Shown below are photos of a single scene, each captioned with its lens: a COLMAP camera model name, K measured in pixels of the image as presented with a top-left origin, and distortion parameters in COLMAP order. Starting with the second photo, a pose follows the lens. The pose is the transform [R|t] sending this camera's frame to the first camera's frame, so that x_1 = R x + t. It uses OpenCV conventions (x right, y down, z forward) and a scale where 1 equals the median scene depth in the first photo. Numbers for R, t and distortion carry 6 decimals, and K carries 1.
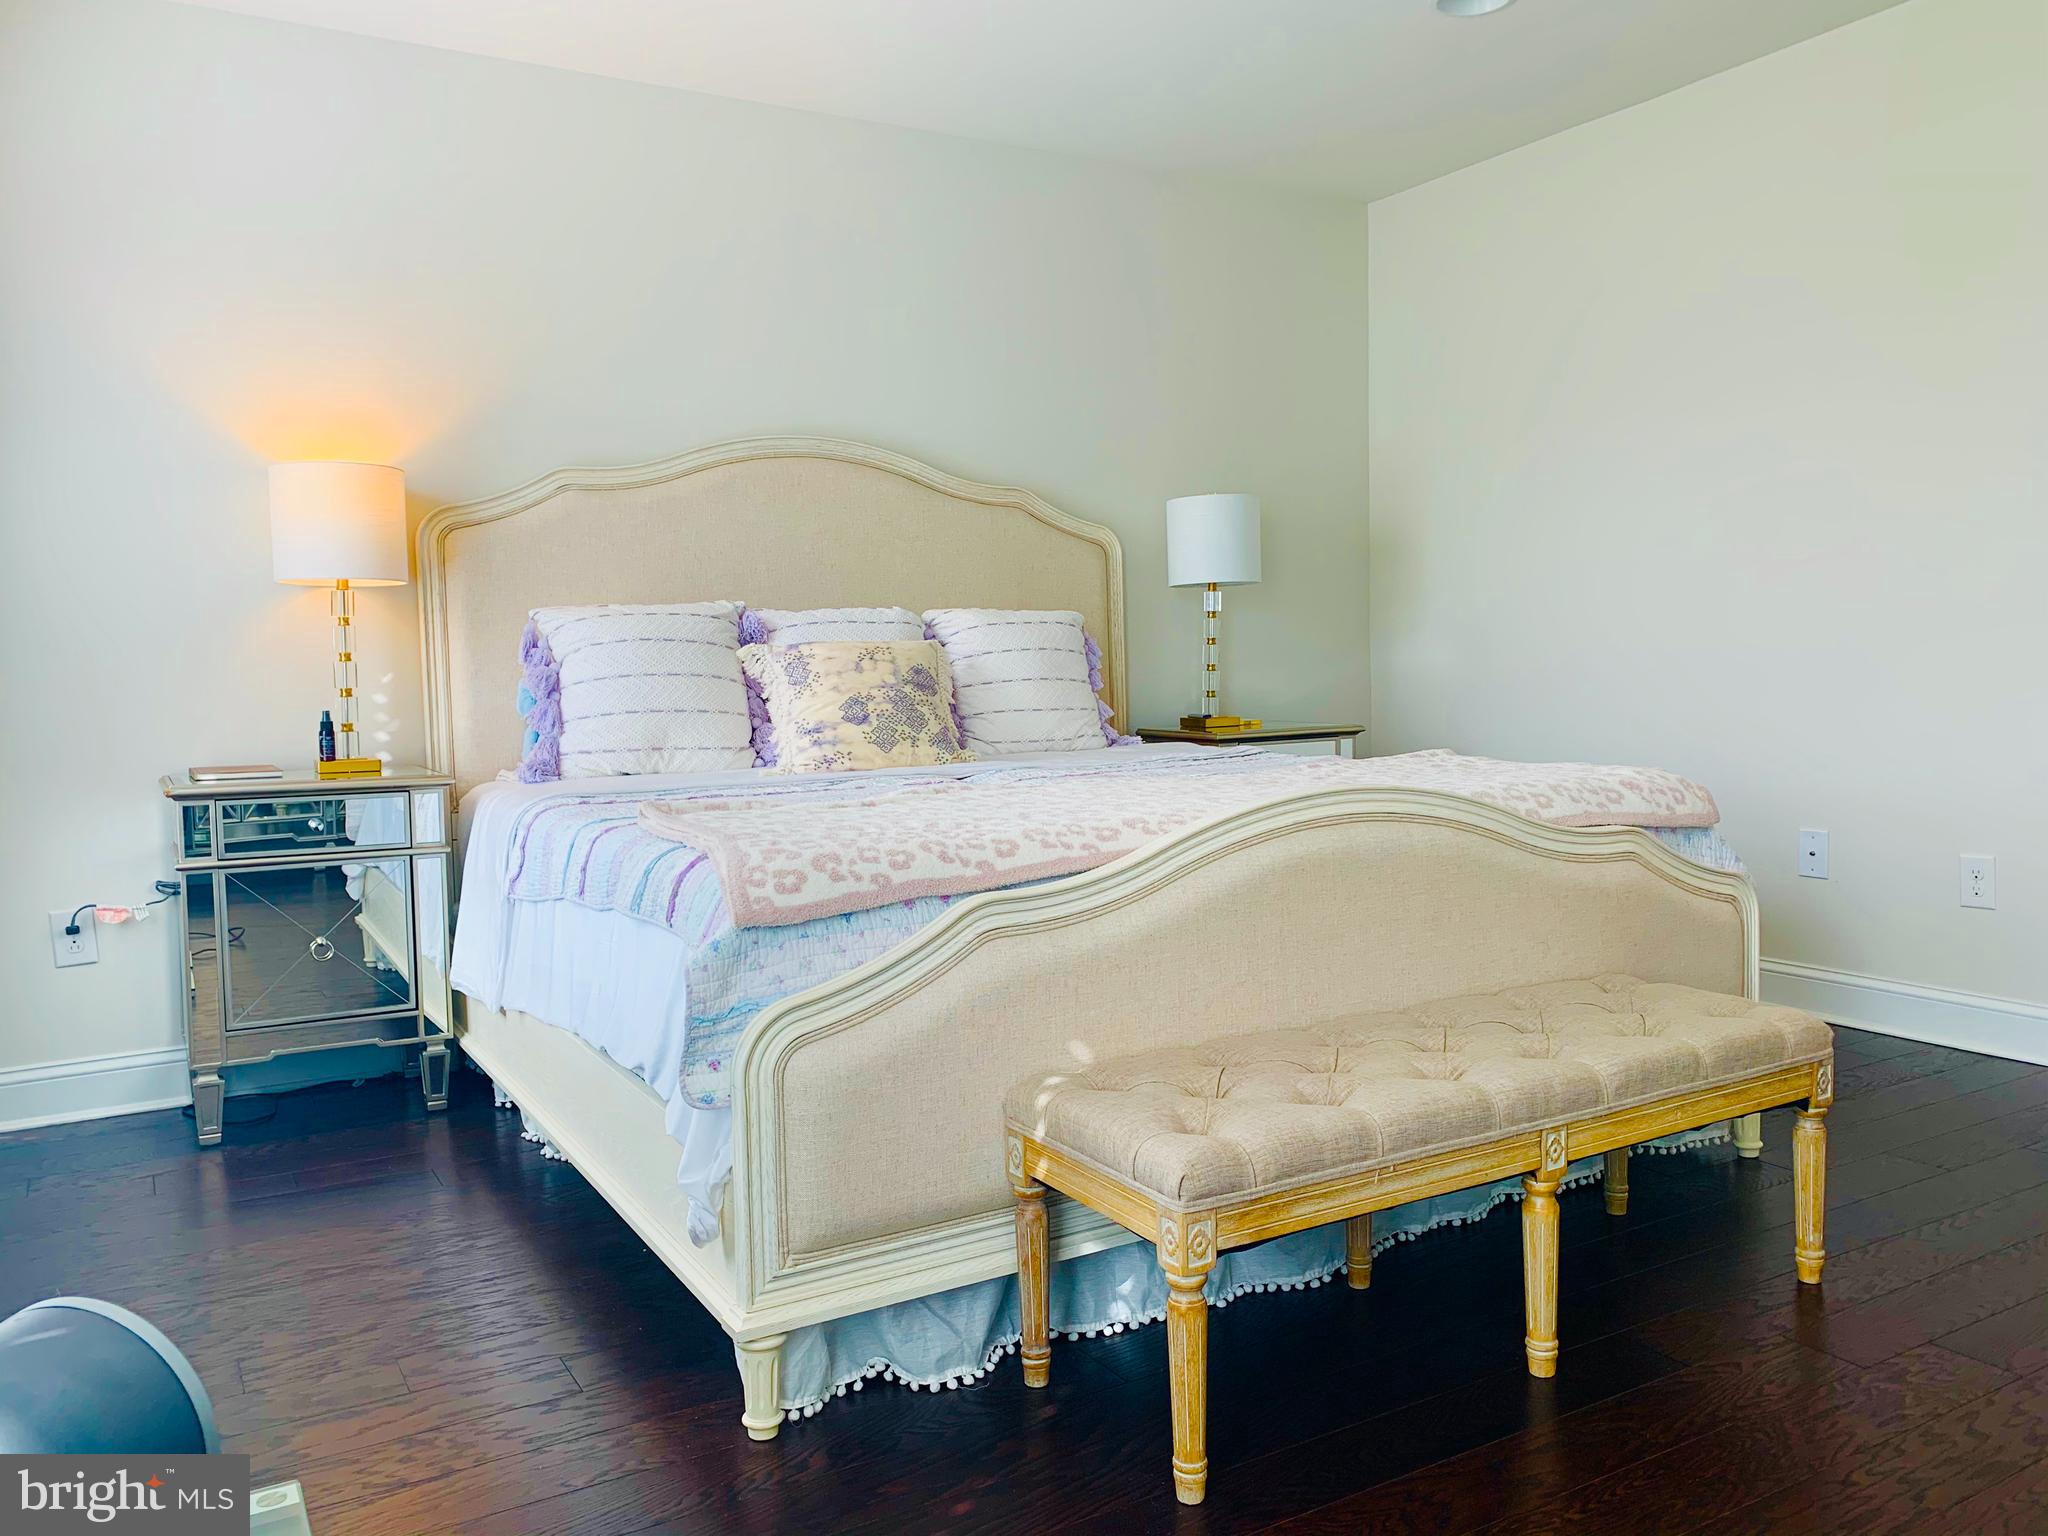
lens RADIAL K [[1551.6, 0, 1036.8], [0, 1551.6, 764.8], [0, 0, 1]] dist [0.027254, -0.030089]
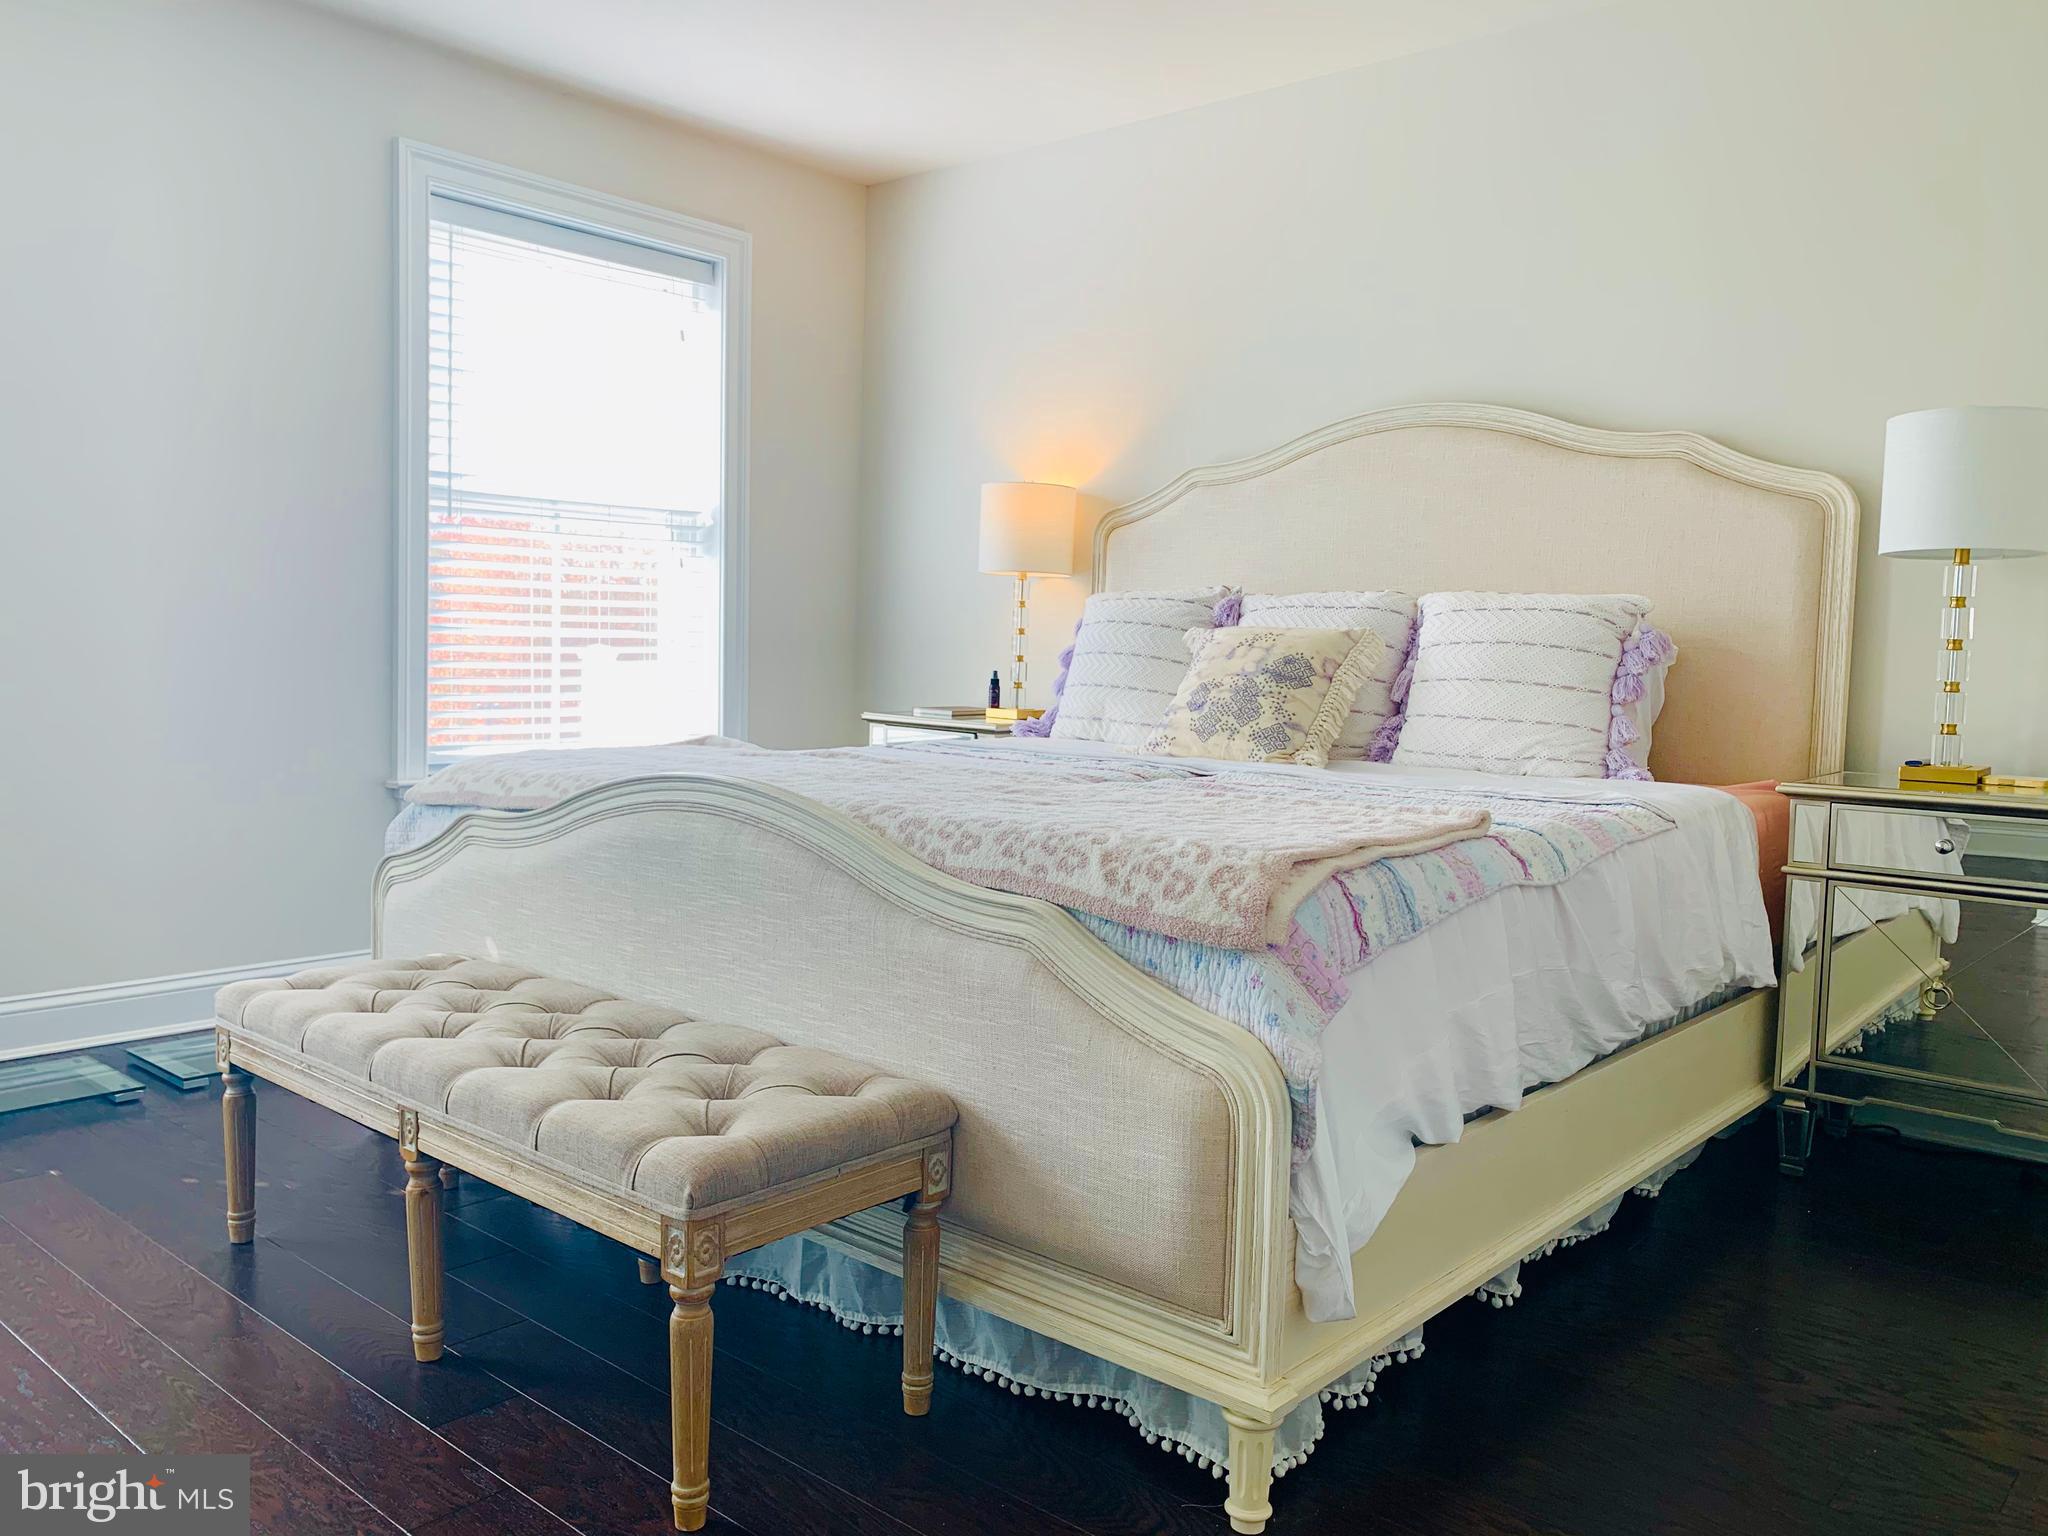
lens RADIAL K [[1551.6, 0, 1037.2], [0, 1551.6, 764.8], [0, 0, 1]] dist [0.027254, -0.030089]
pose [[0.325987, 0.103922, -0.939645, 0.770807], [-0.092939, 0.992648, 0.077541, -0.058366], [0.940795, 0.062052, 0.333248, 0.571543]]
